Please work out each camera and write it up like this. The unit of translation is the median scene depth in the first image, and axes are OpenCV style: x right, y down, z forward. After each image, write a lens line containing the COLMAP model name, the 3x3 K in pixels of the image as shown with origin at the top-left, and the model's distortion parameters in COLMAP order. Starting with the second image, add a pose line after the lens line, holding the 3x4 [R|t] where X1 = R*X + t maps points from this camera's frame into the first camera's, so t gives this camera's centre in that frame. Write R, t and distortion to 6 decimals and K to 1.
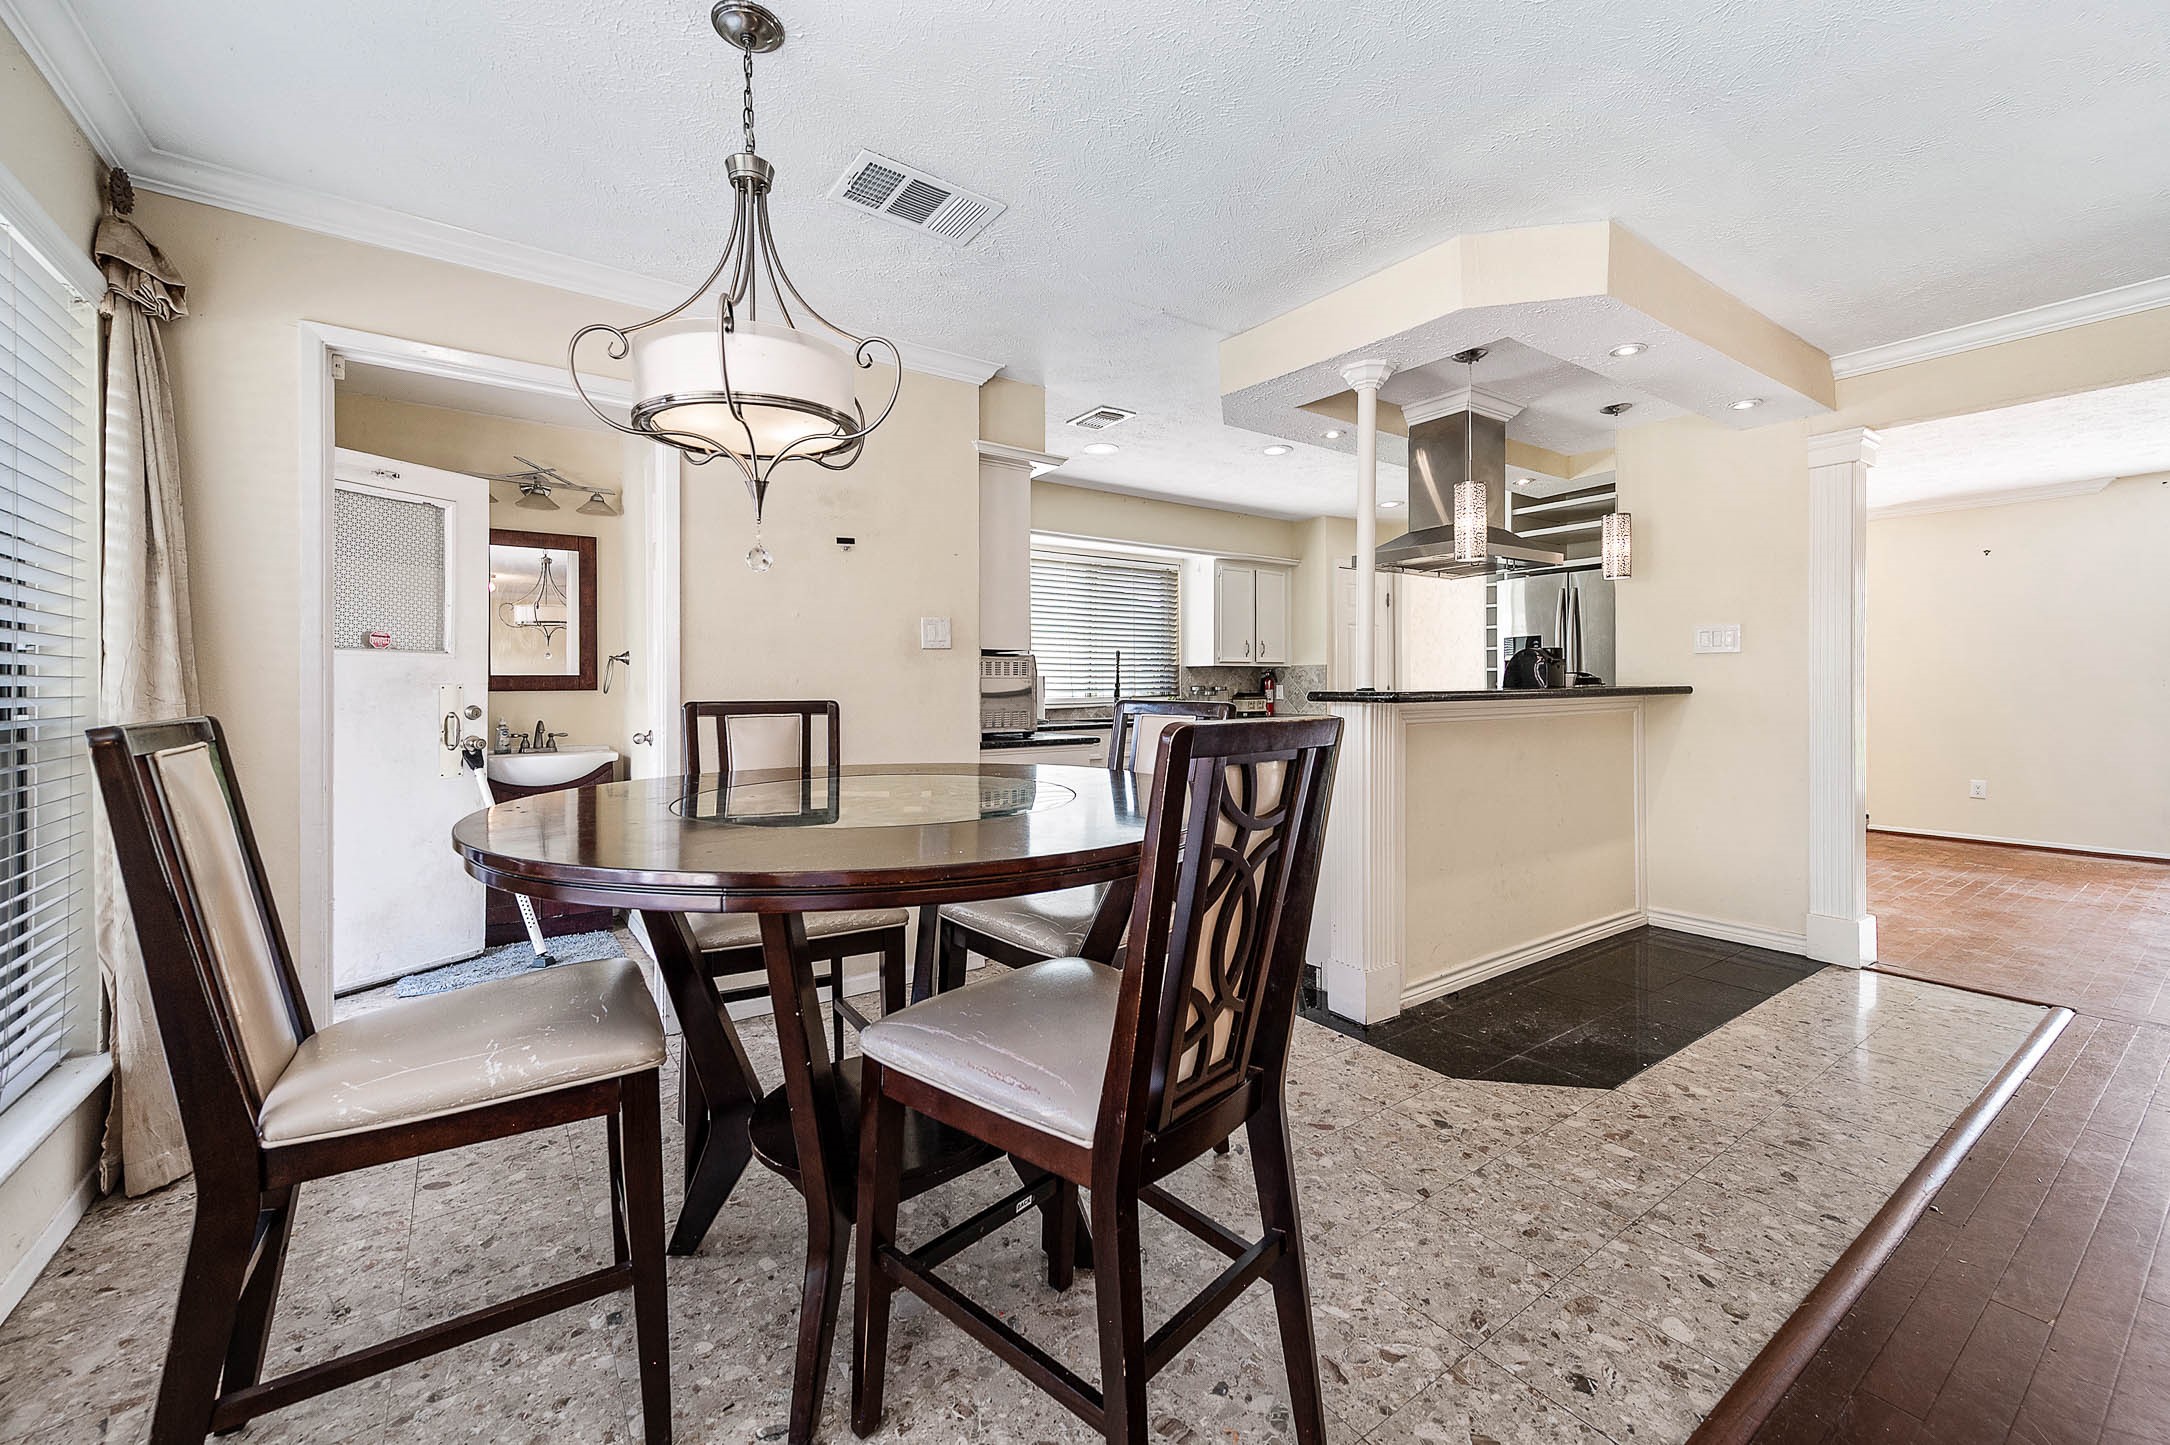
lens RADIAL K [[856.0, 0, 1104.6], [0, 856.0, 691.4], [0, 0, 1]] dist [0.009638, 0.000829]
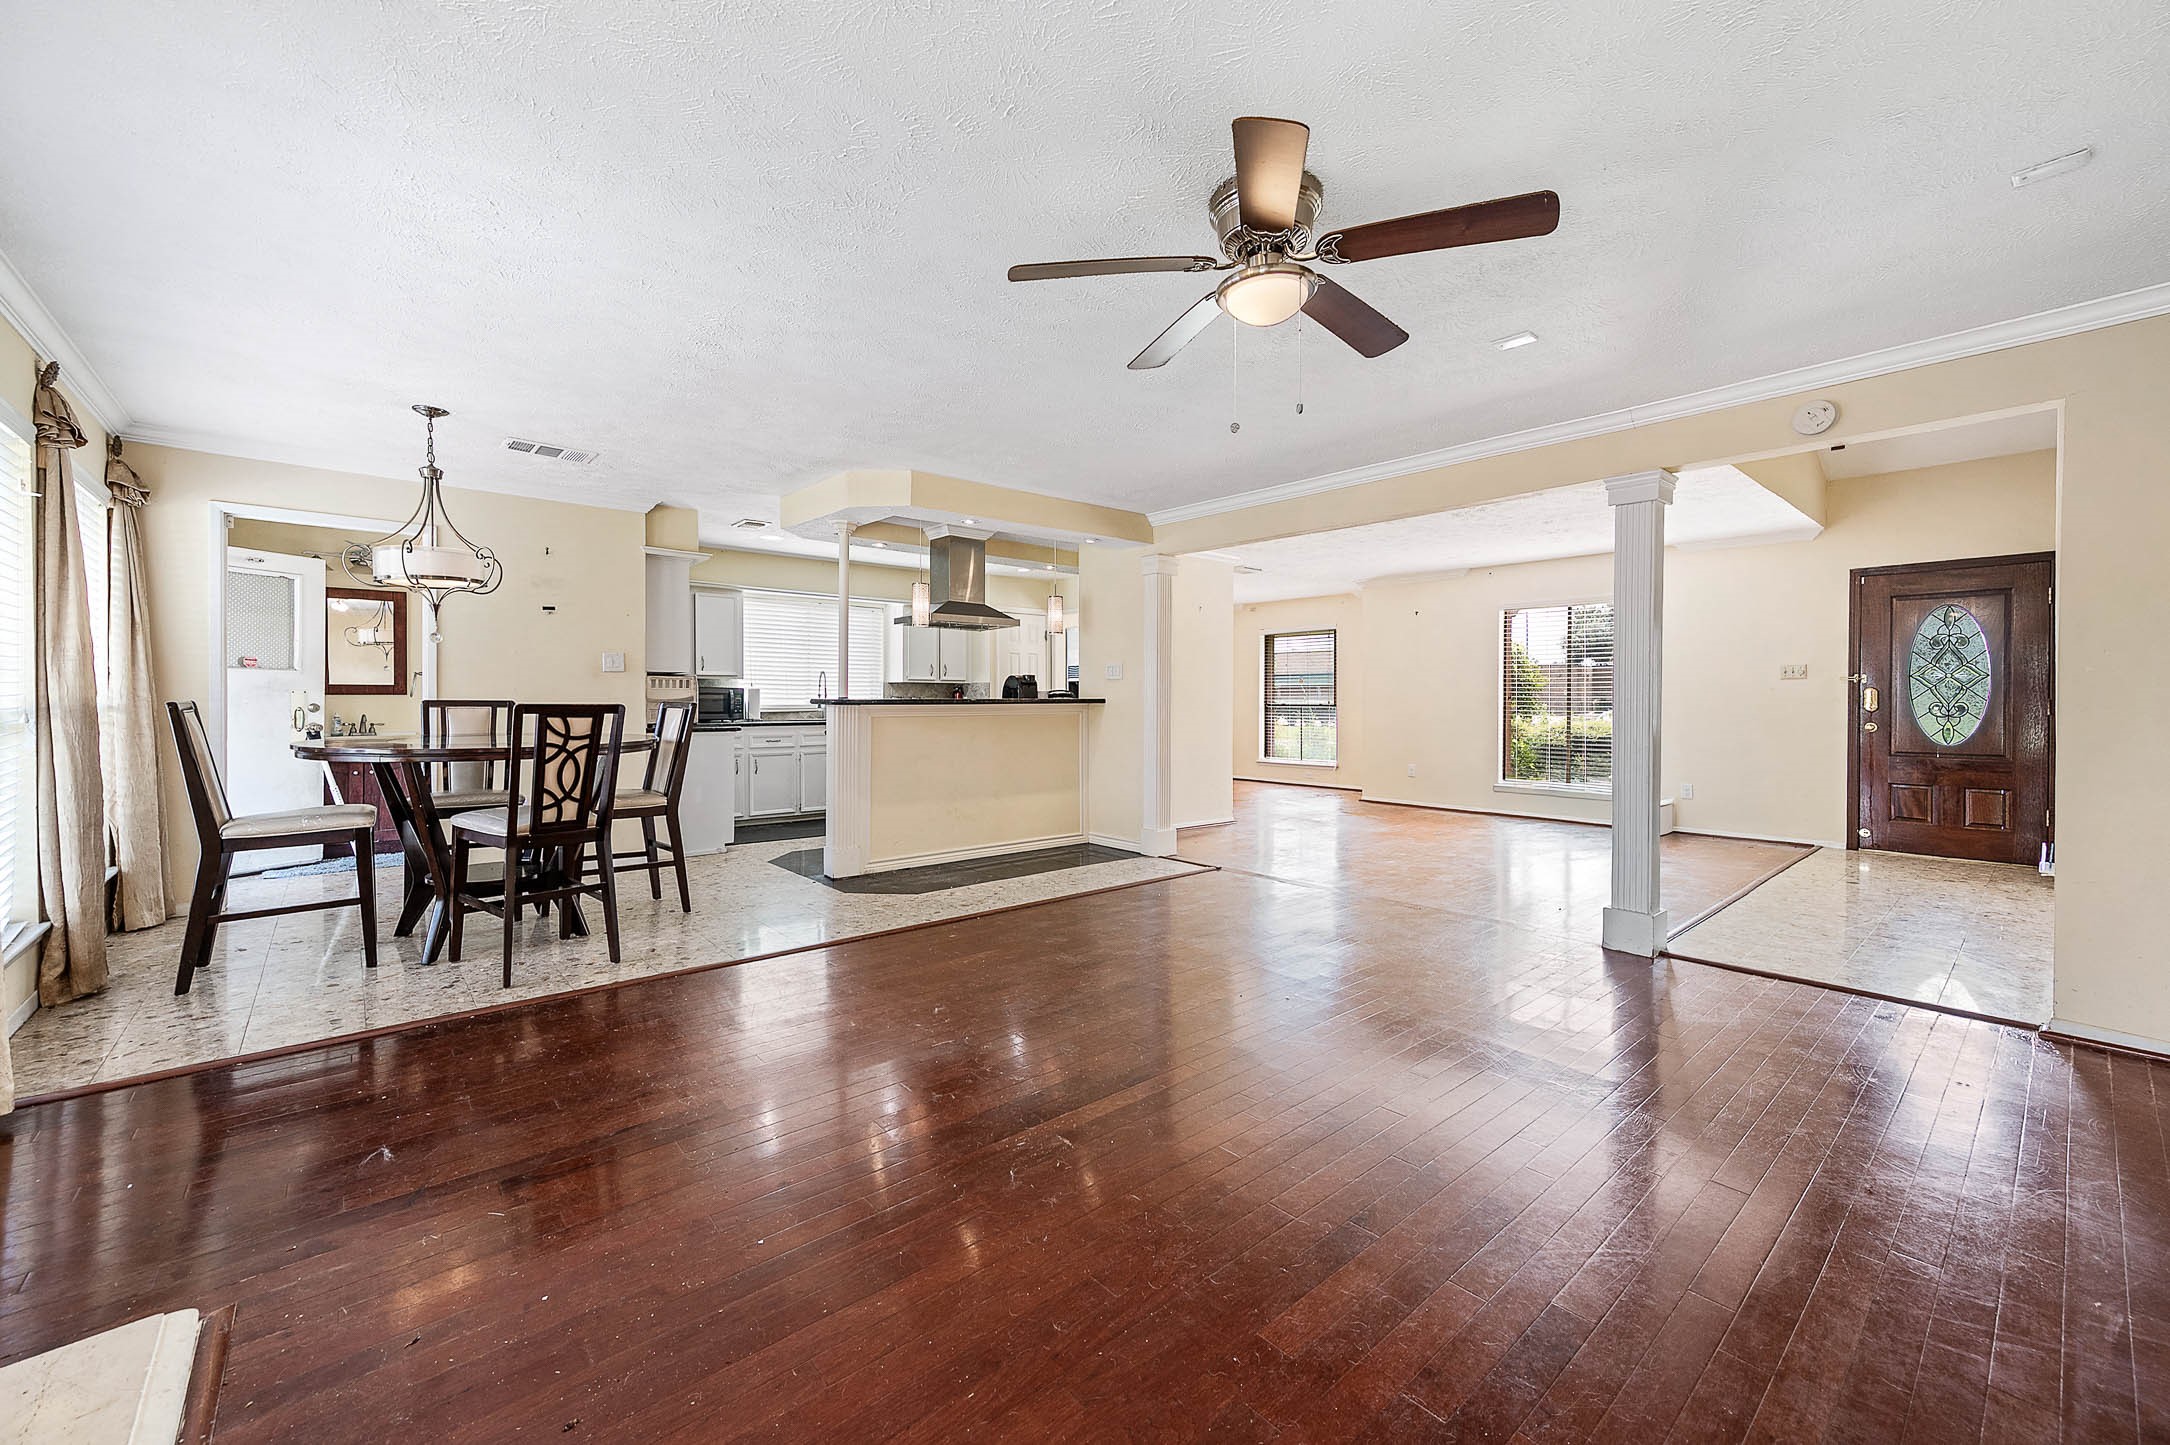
lens RADIAL K [[856.0, 0, 1106.9], [0, 856.0, 713.6], [0, 0, 1]] dist [0.009638, 0.000829]
pose [[0.995693, 0.007680, 0.092392, 0.747235], [-0.008727, 0.999902, 0.010934, 0.006490], [-0.092299, -0.011693, 0.995663, -0.936382]]
